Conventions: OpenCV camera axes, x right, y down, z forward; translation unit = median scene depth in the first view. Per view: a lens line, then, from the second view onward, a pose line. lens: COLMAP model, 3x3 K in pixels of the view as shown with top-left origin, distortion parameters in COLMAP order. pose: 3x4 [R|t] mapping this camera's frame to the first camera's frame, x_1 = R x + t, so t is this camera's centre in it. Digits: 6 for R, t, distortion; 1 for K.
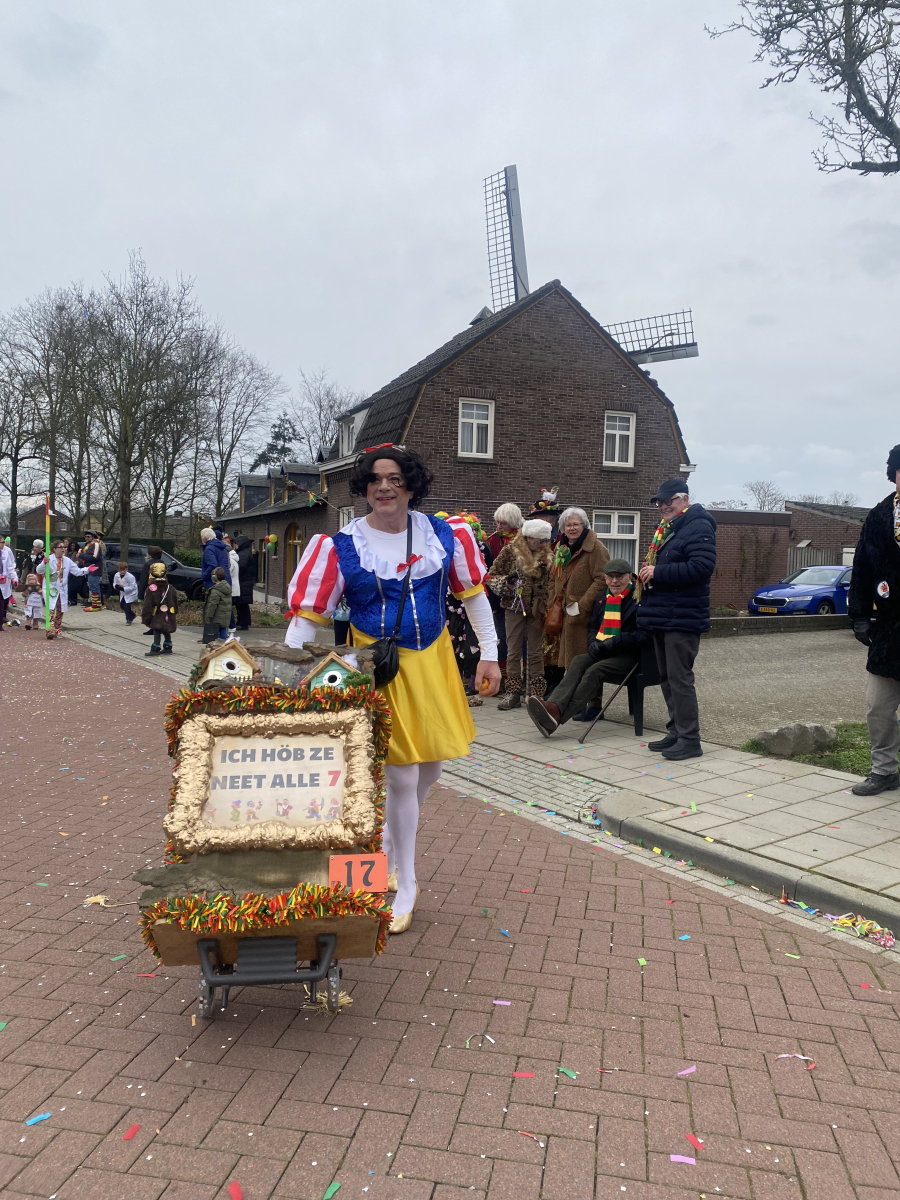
lens RADIAL K [[892.0, 0, 450.0], [0, 892.0, 600.0], [0, 0, 1]] dist [0.119485, -0.198071]
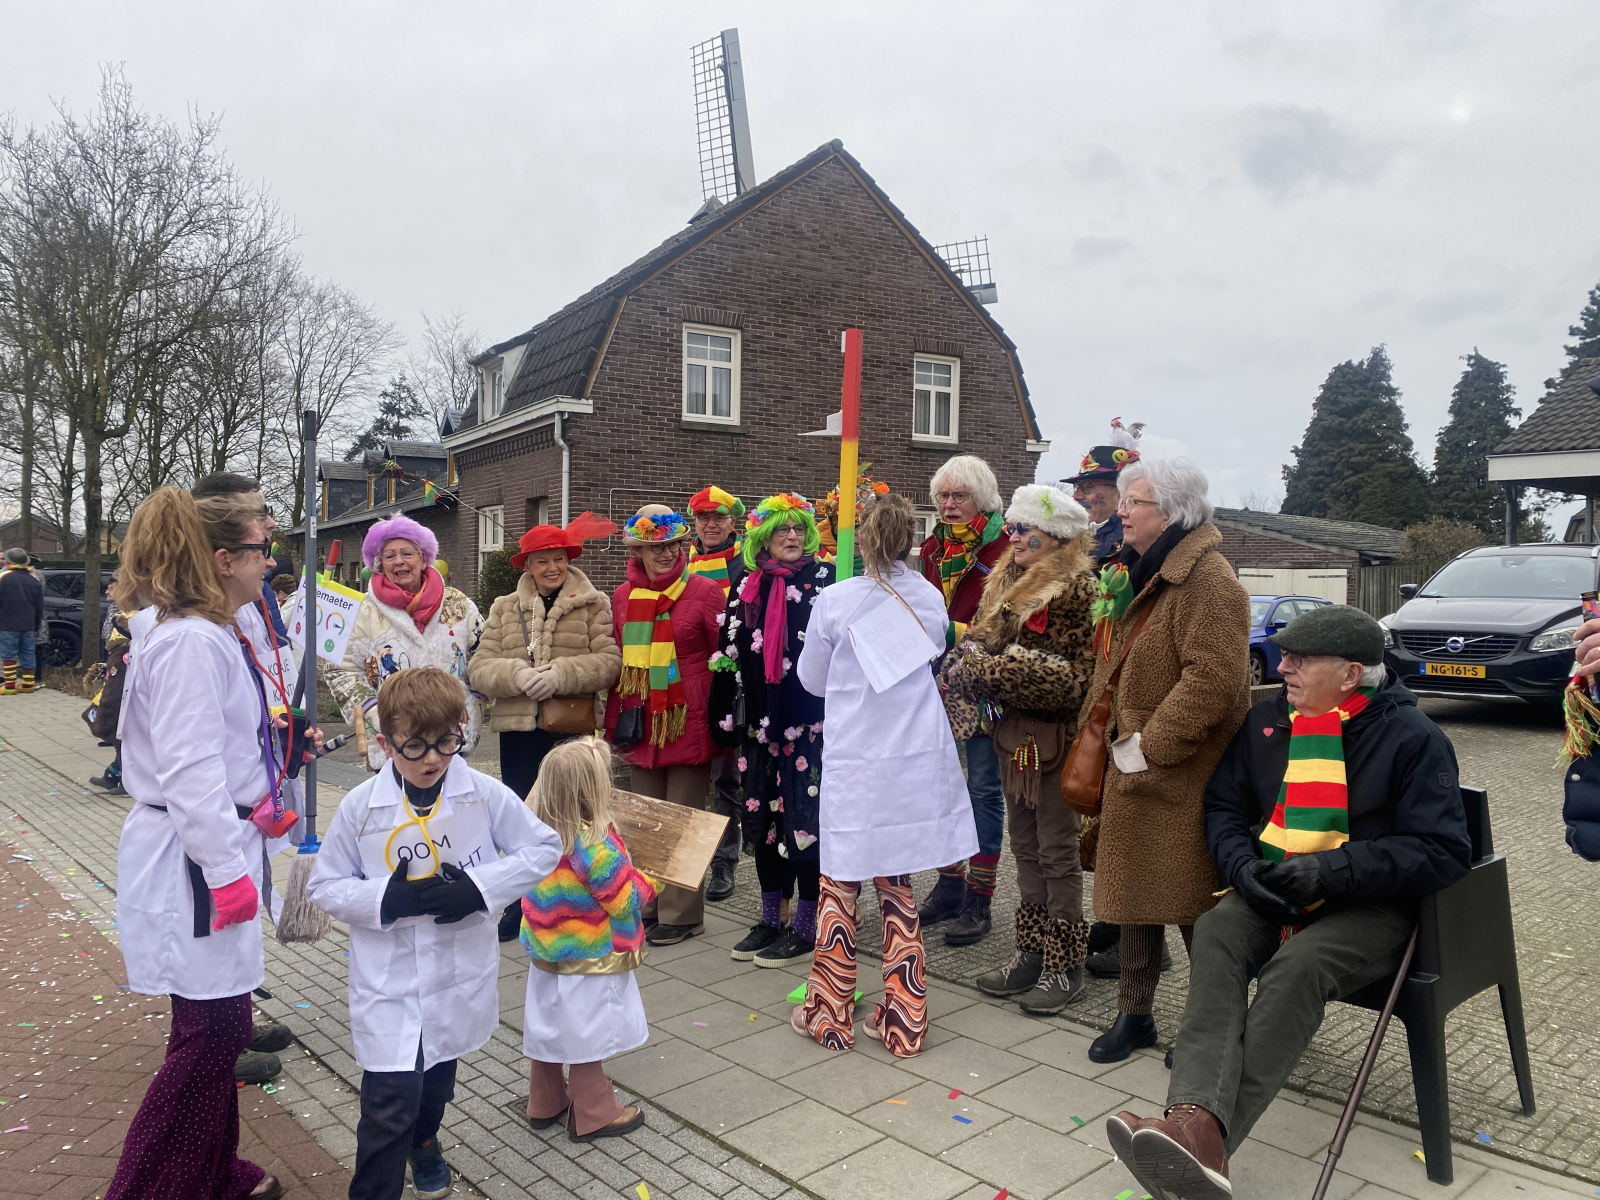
lens RADIAL K [[1189.3, 0, 800.0], [0, 1189.3, 600.0], [0, 0, 1]] dist [0.119485, -0.198071]
pose [[0.991192, -0.012318, 0.131857, -0.017494], [0.016901, 0.999289, -0.033698, -0.011079], [-0.131349, 0.035630, 0.990696, 0.180592]]
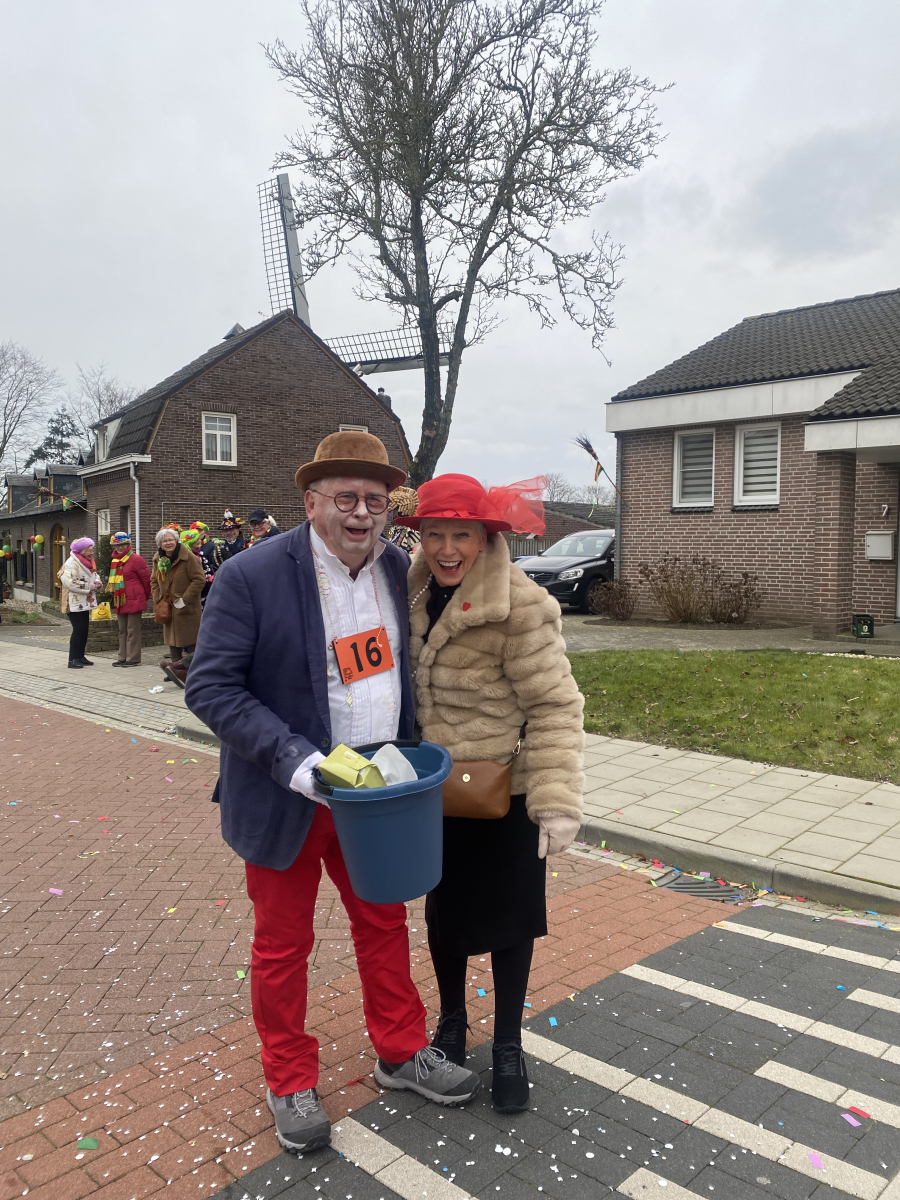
lens RADIAL K [[900.7, 0, 450.0], [0, 900.7, 600.0], [0, 0, 1]] dist [0.071994, -0.077907]
pose [[0.979871, -0.033156, 0.196858, 0.072828], [0.031127, 0.999426, 0.013390, 0.001896], [-0.197189, -0.006993, 0.980341, -0.145697]]
